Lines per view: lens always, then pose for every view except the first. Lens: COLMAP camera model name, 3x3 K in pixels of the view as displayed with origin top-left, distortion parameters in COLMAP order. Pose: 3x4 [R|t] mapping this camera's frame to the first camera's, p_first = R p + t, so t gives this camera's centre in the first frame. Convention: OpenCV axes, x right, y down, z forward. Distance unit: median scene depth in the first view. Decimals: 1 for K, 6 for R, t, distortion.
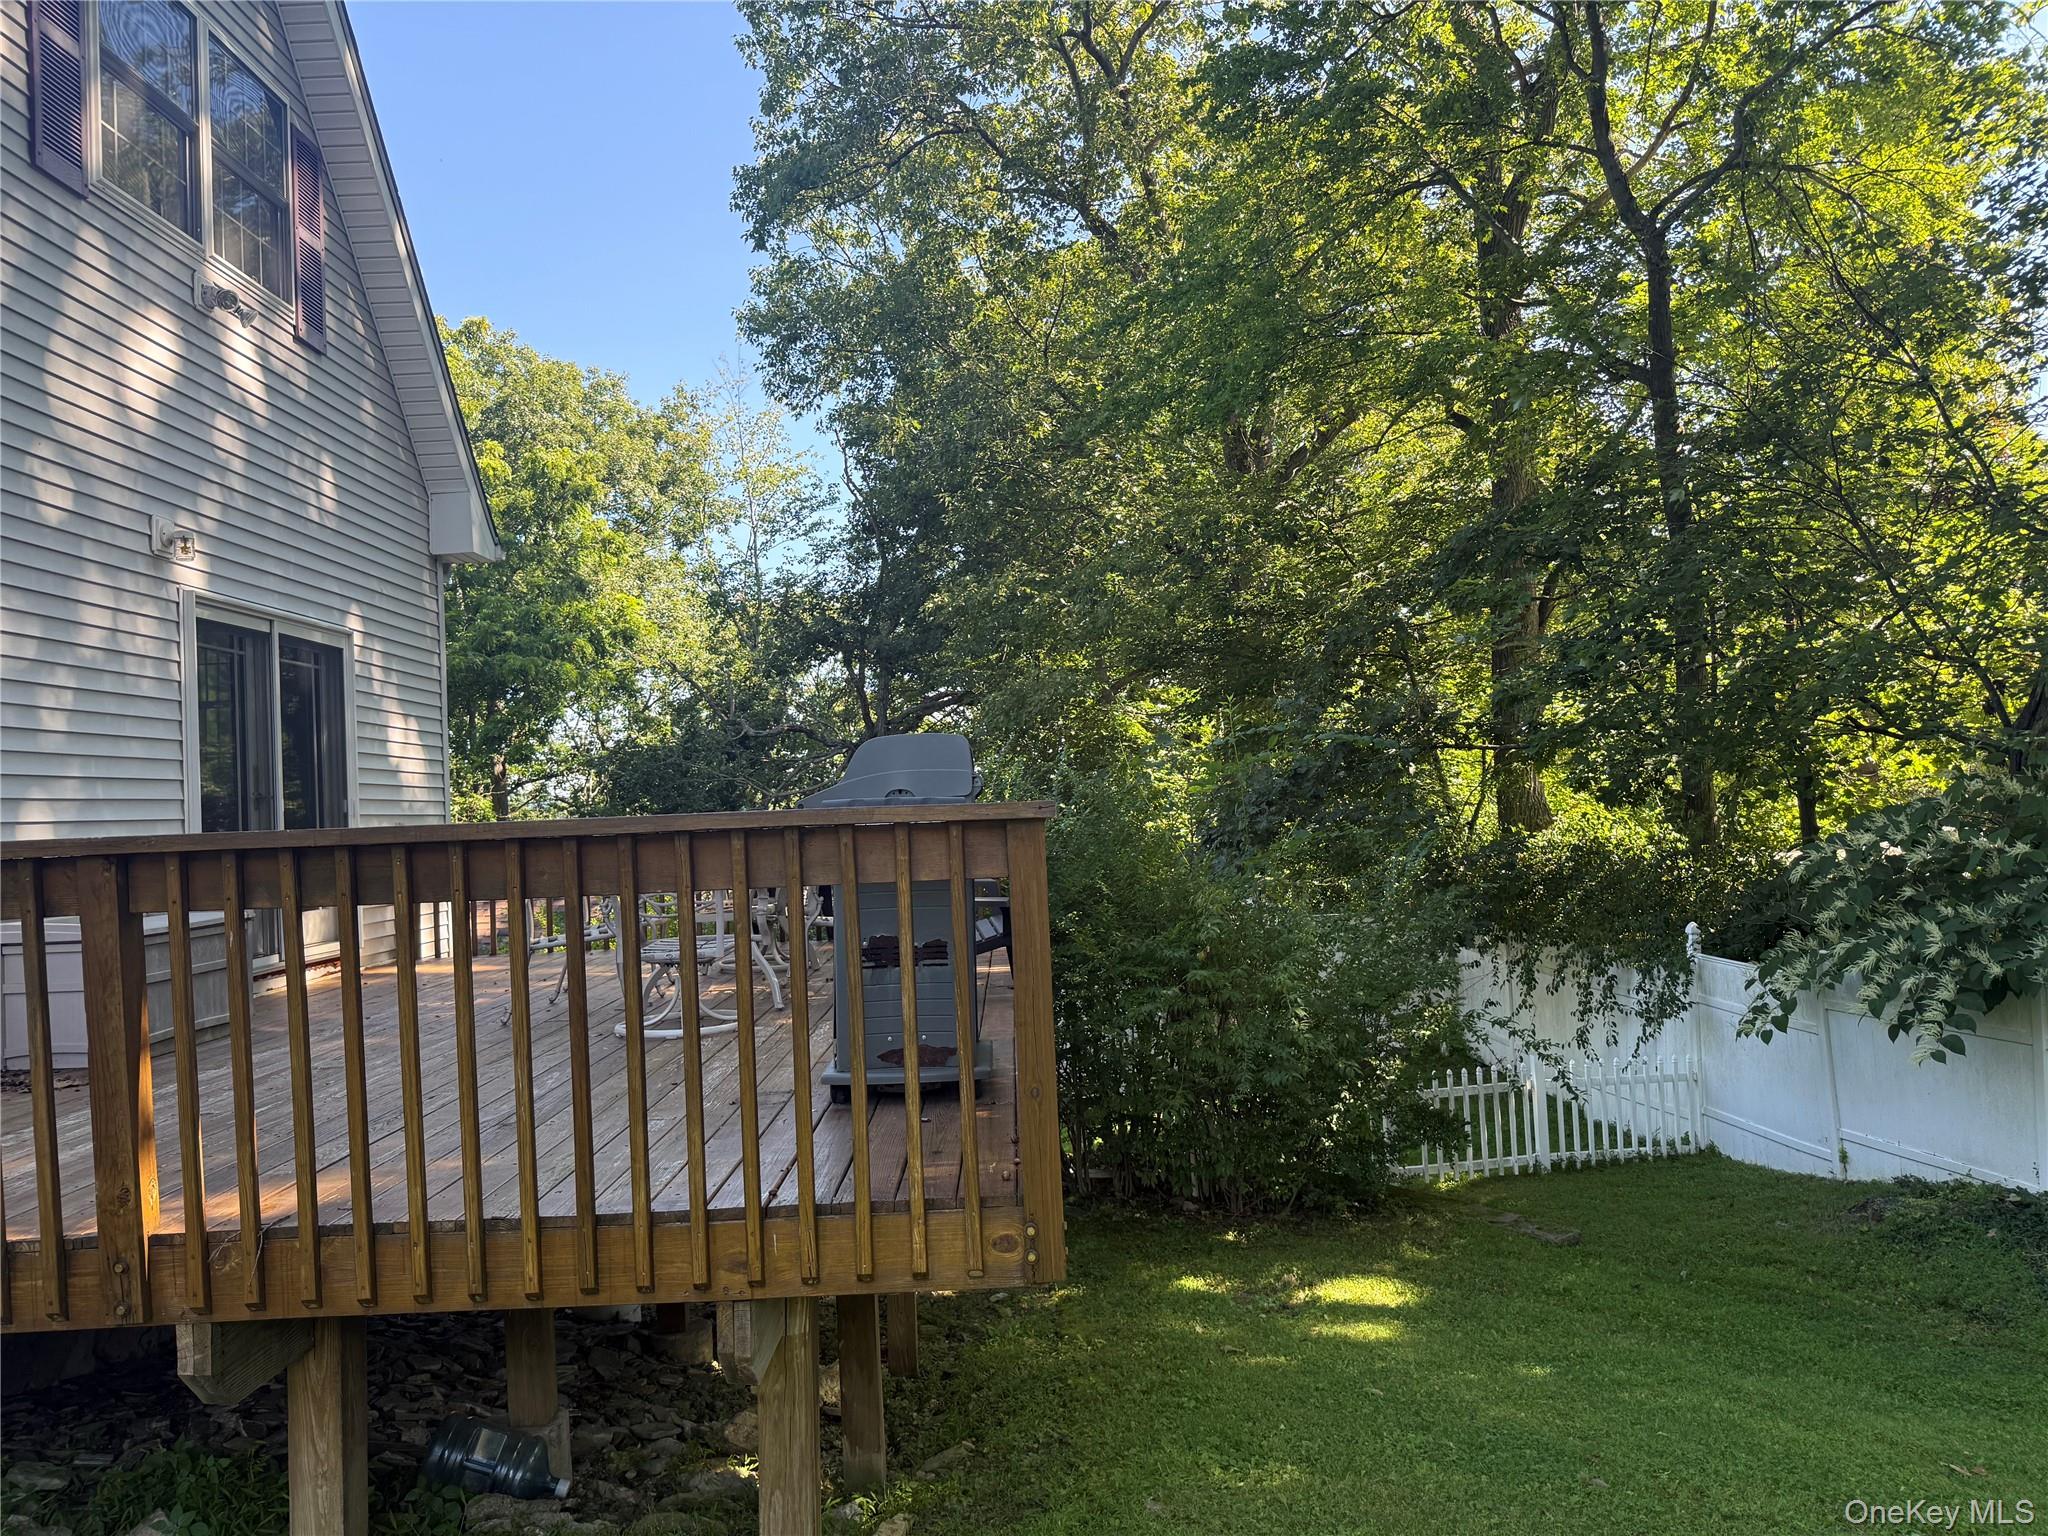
lens RADIAL K [[1422.9, 0, 1019.5], [0, 1422.9, 798.2], [0, 0, 1]] dist [0.073898, -0.104988]
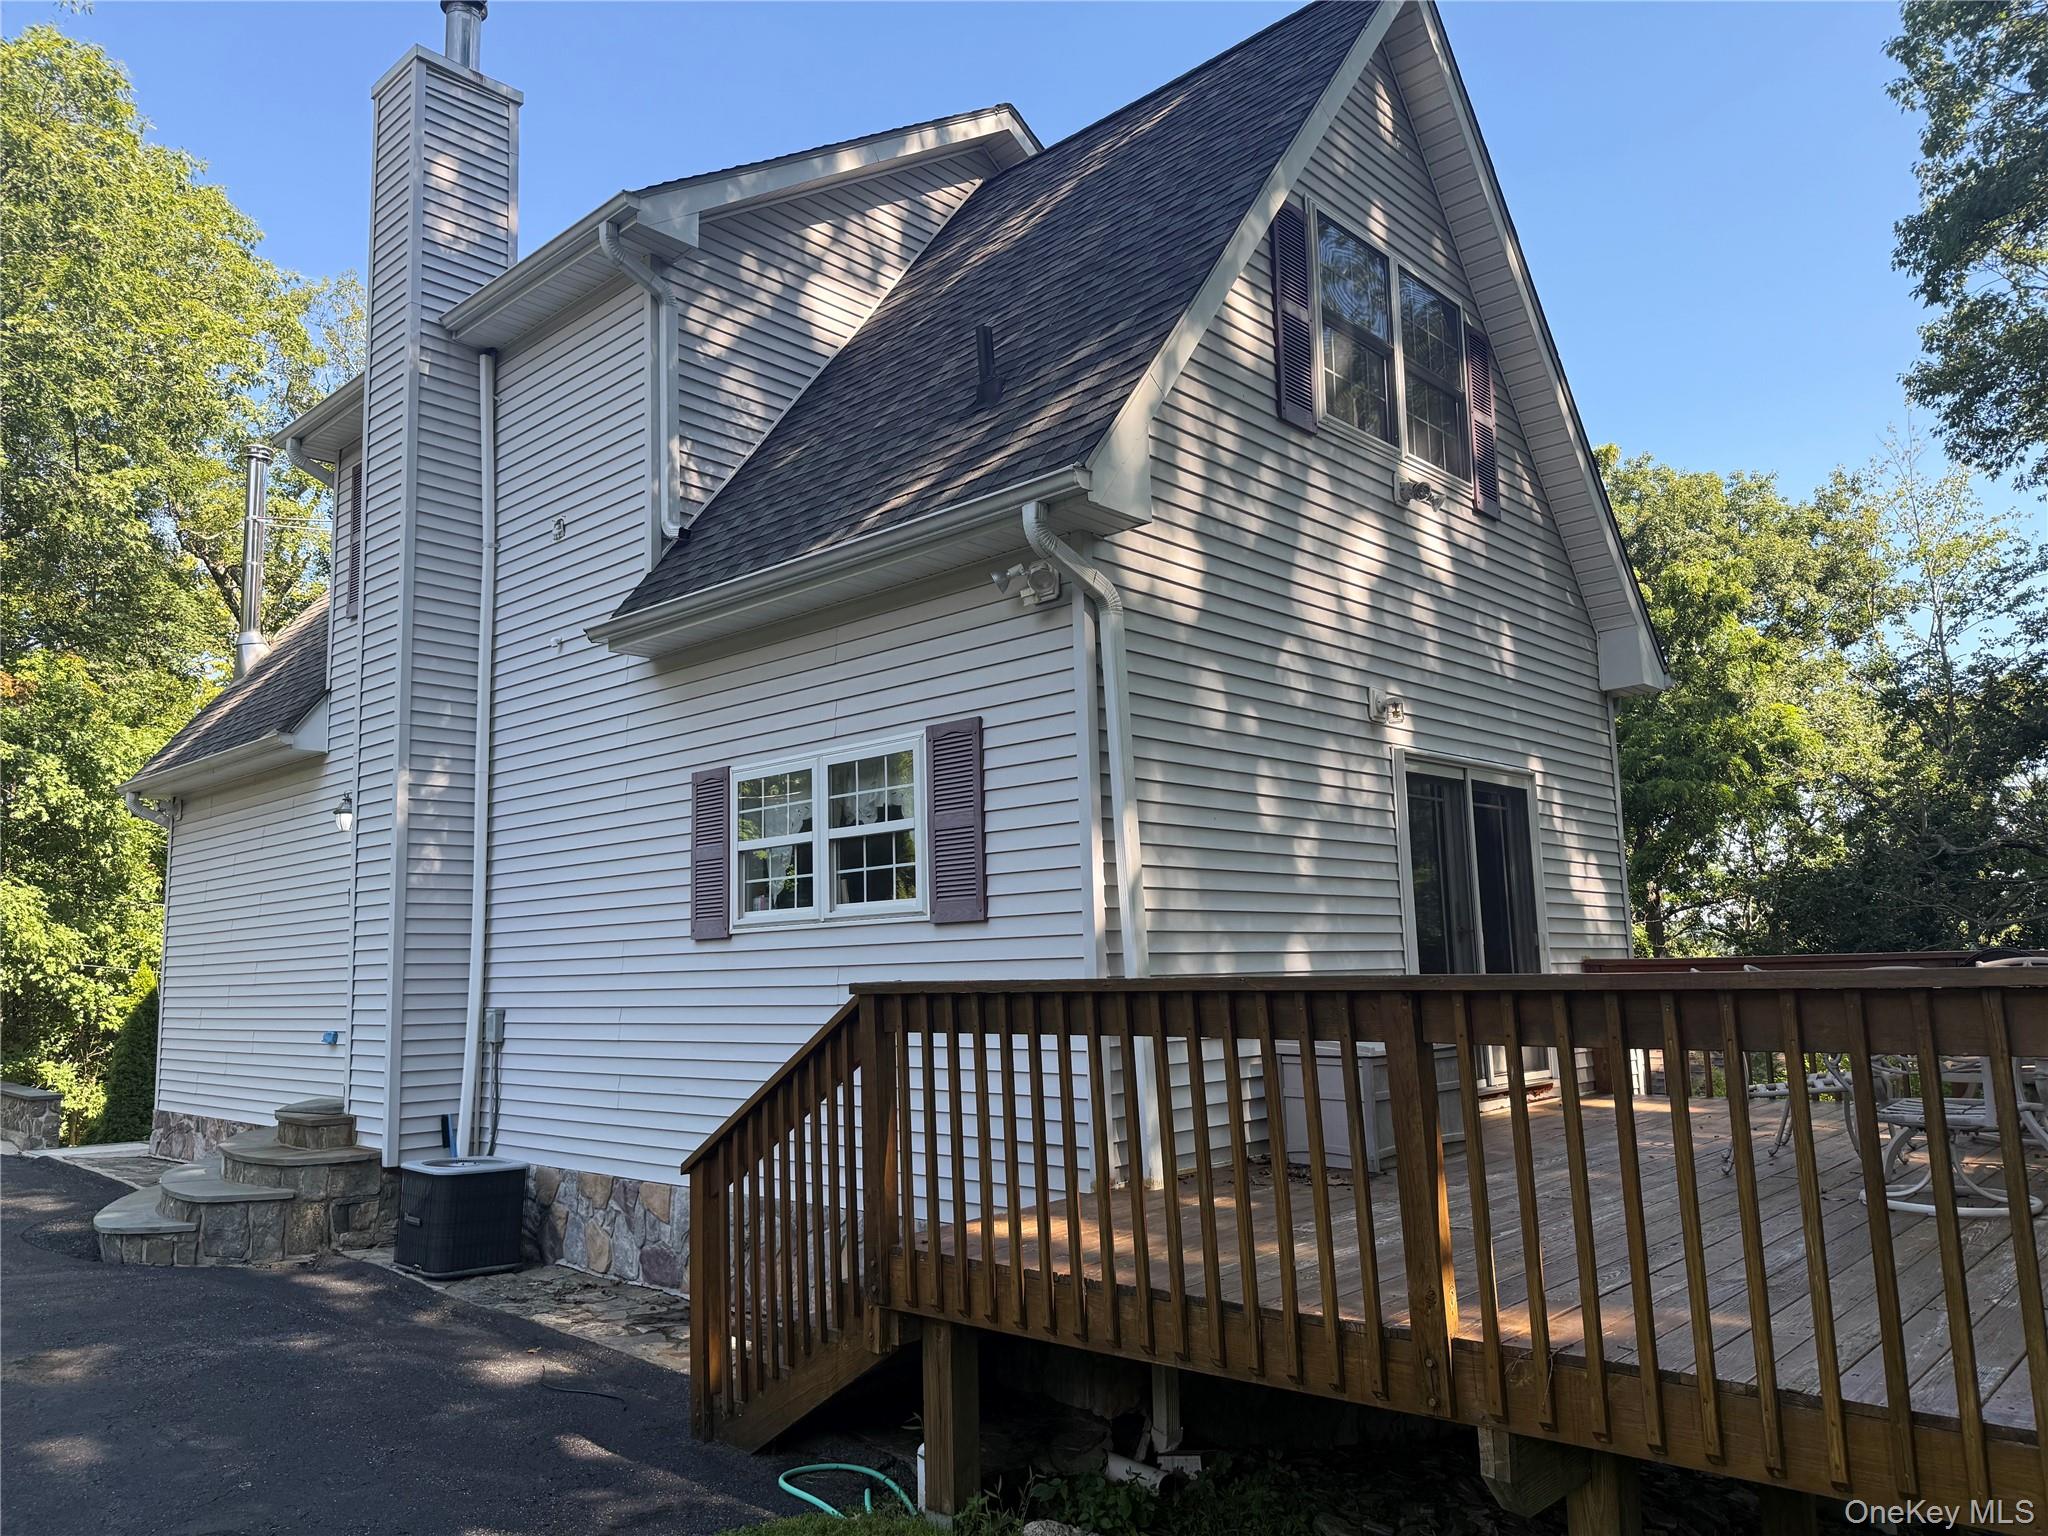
lens RADIAL K [[1422.9, 0, 1019.5], [0, 1422.9, 798.2], [0, 0, 1]] dist [0.073898, -0.104988]
pose [[0.726685, -0.058500, -0.684475, -0.016312], [-0.002108, 0.996173, -0.087378, -0.003972], [0.686967, 0.064940, 0.723781, -0.017803]]
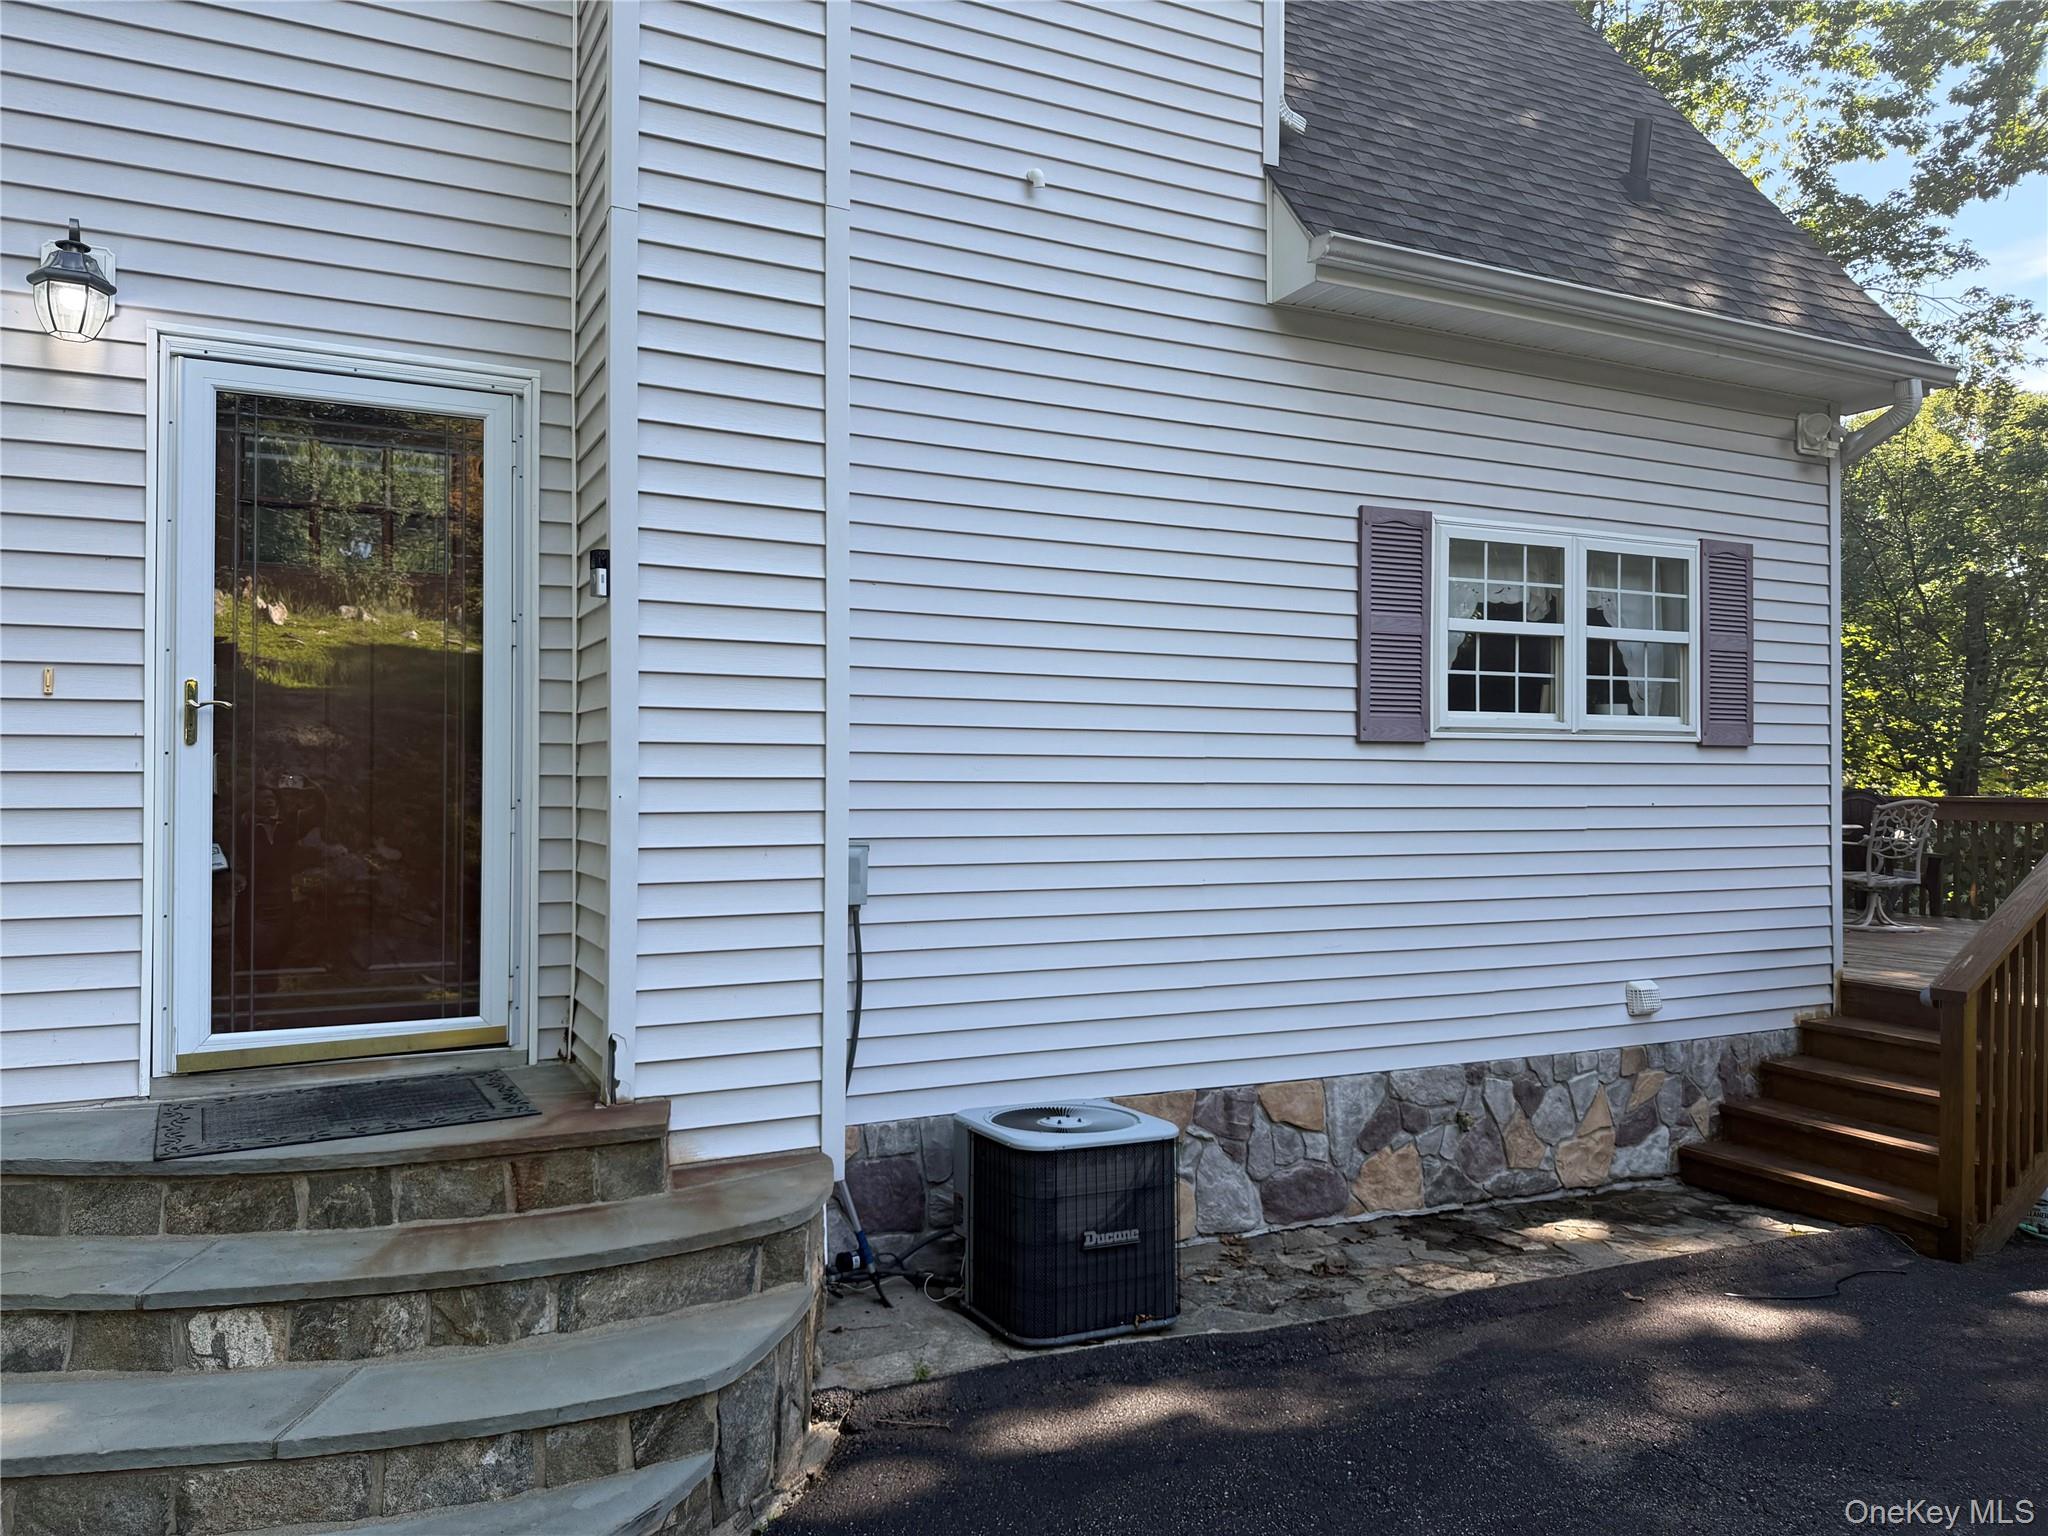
lens RADIAL K [[1422.9, 0, 1019.5], [0, 1422.9, 798.2], [0, 0, 1]] dist [0.073898, -0.104988]
pose [[0.905063, 0.040707, 0.423324, -1.820501], [-0.037714, 0.999169, -0.015448, 0.075191], [-0.423601, -0.001984, 0.905847, -0.019196]]
